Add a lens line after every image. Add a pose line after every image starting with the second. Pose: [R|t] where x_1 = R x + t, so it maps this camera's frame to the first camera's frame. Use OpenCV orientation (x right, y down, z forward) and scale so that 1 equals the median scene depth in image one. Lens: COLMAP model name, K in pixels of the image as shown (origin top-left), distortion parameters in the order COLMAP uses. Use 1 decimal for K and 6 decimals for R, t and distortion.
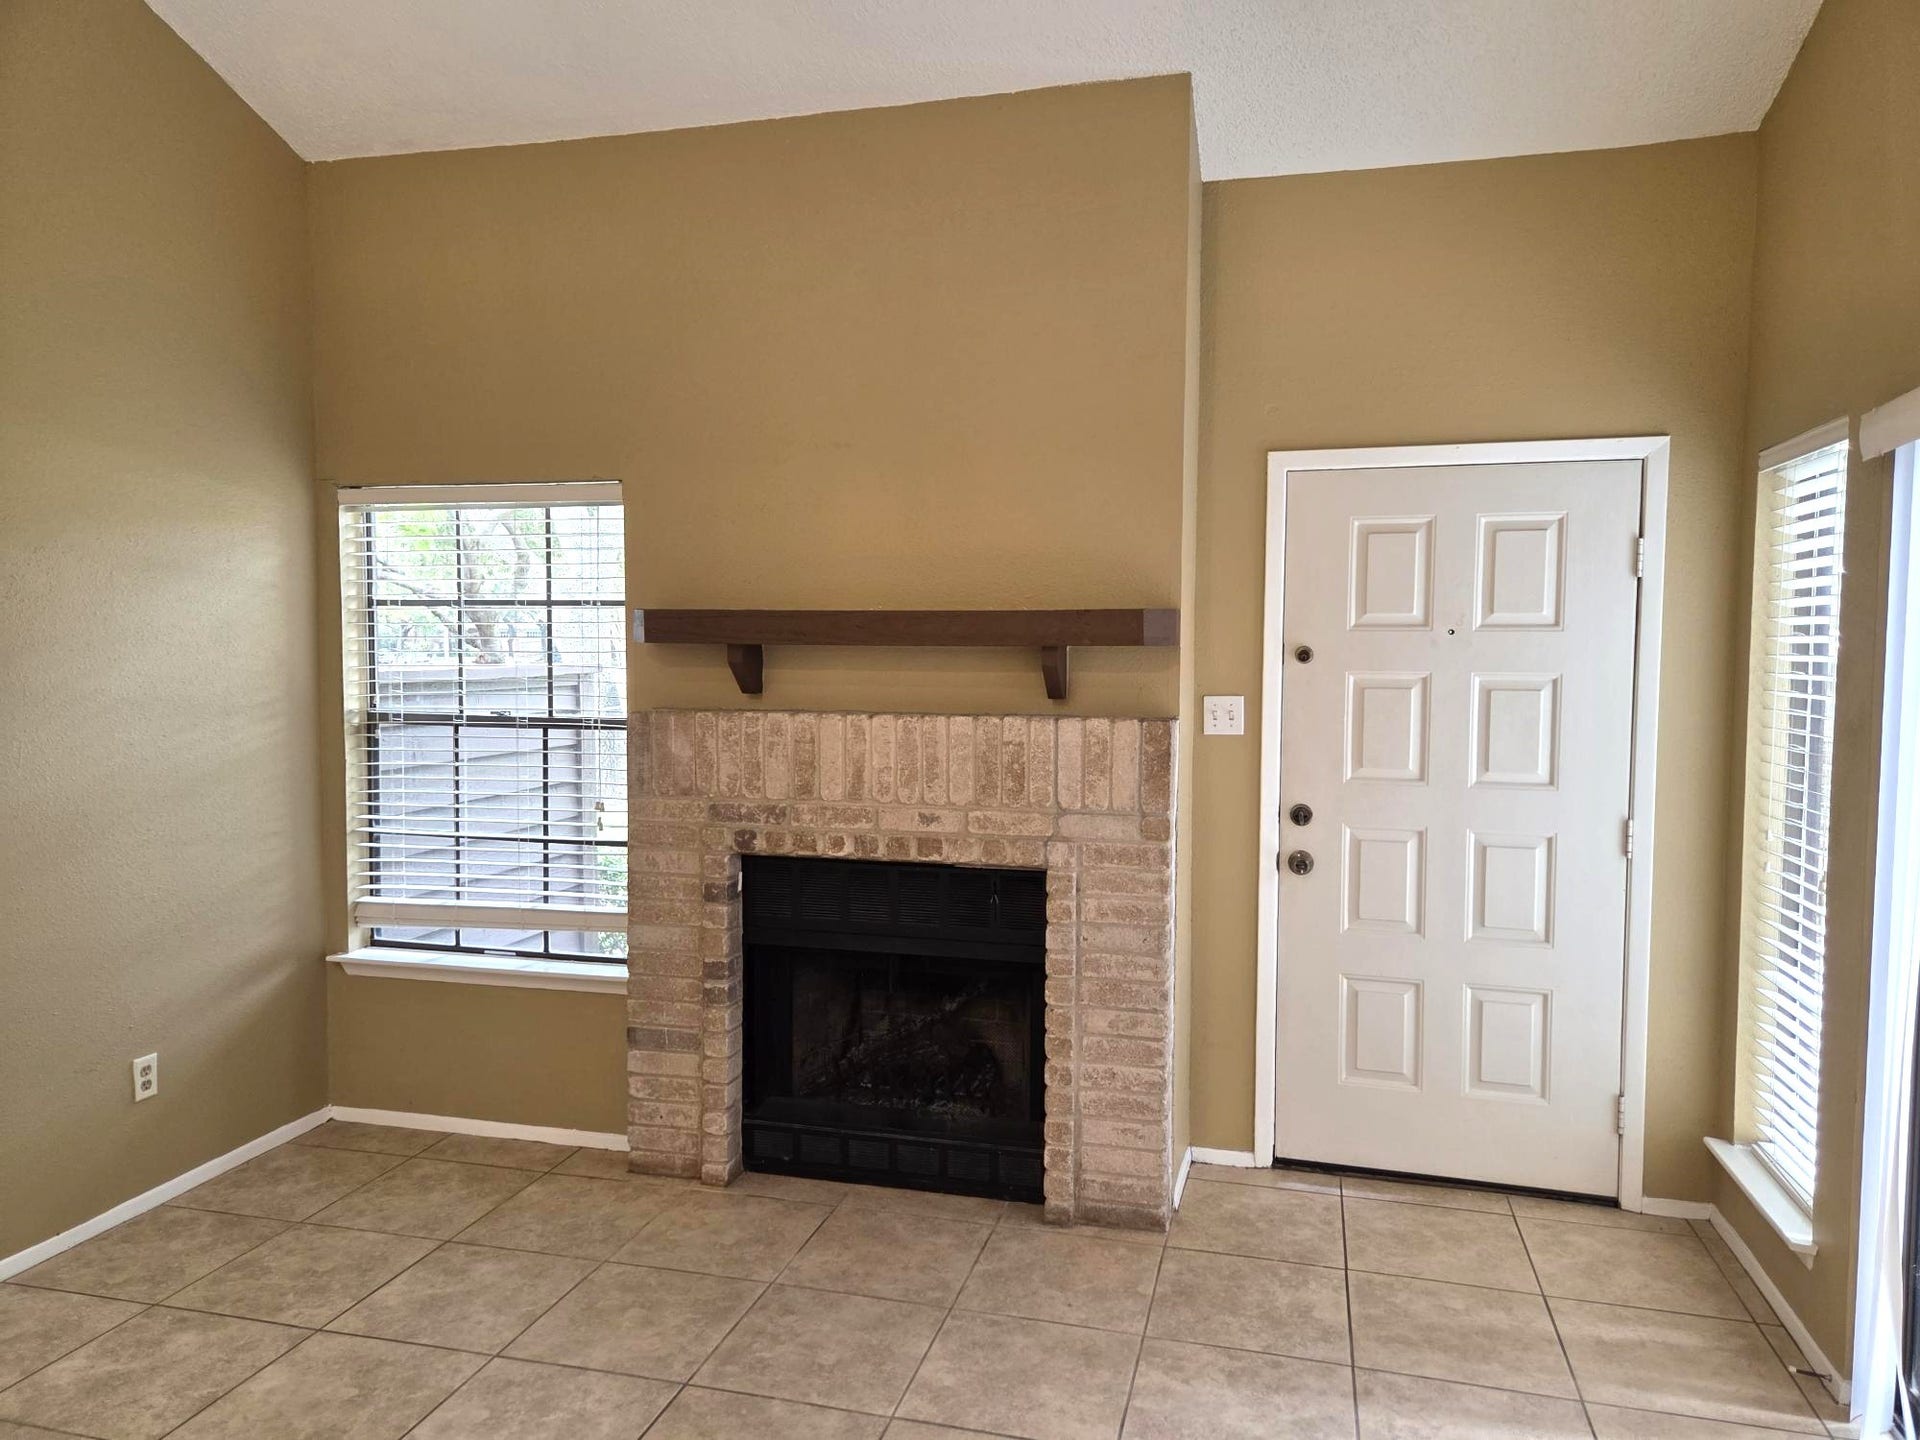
lens RADIAL K [[1300.5, 0, 971.0], [0, 1300.5, 715.0], [0, 0, 1]] dist [0.072252, -0.049690]
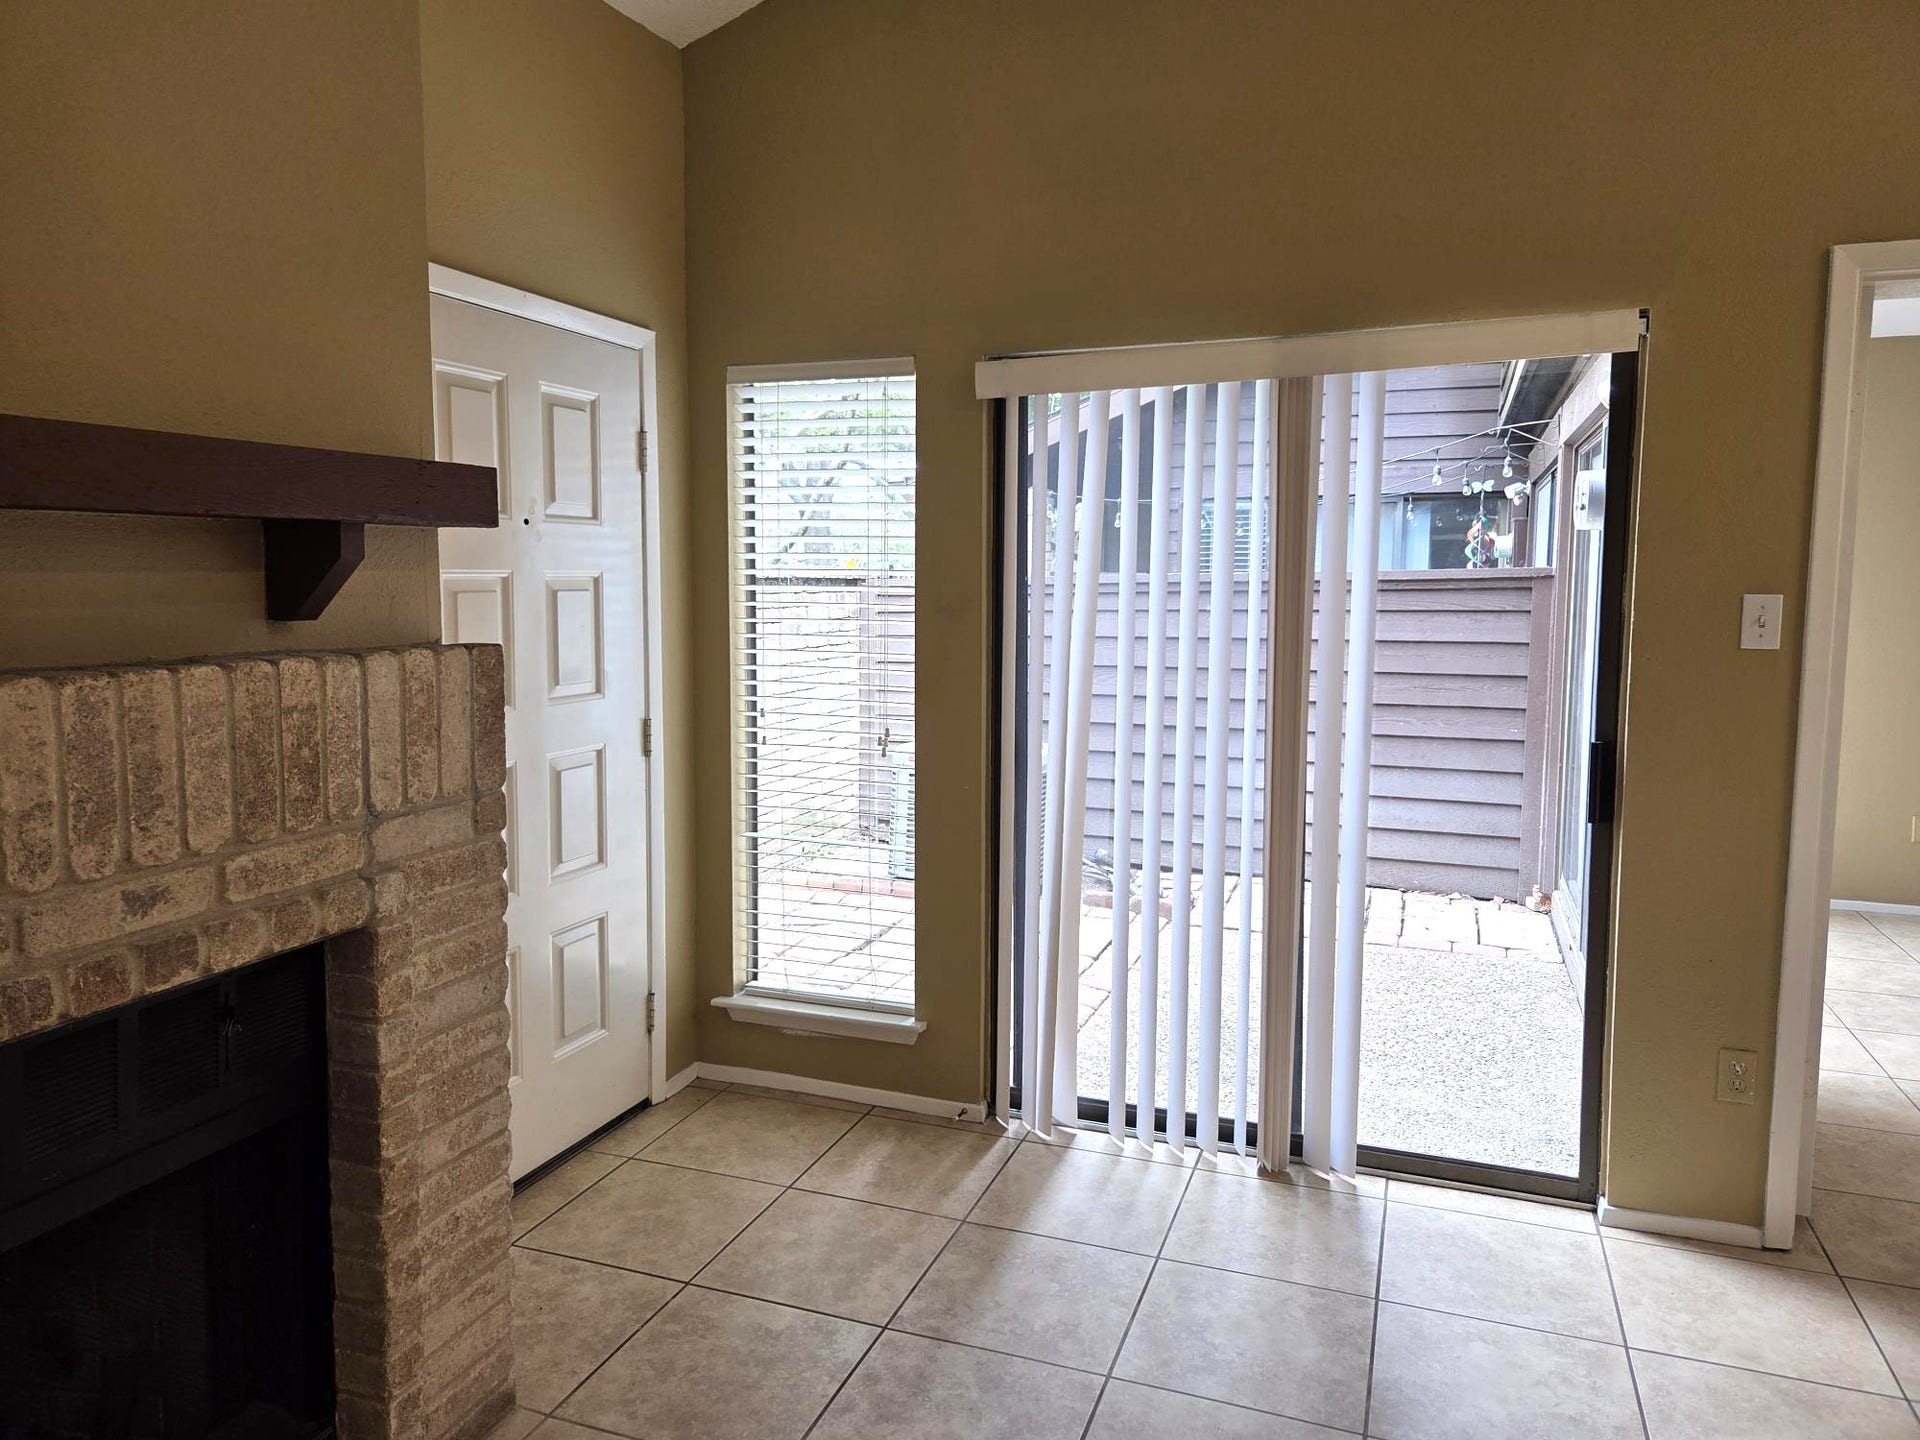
lens RADIAL K [[1300.5, 0, 956.8], [0, 1300.5, 693.6], [0, 0, 1]] dist [0.072252, -0.049690]
pose [[0.106407, -0.098488, 0.989433, -0.453871], [0.047976, 0.994432, 0.093826, -0.020858], [-0.993165, 0.037485, 0.110540, 0.672833]]
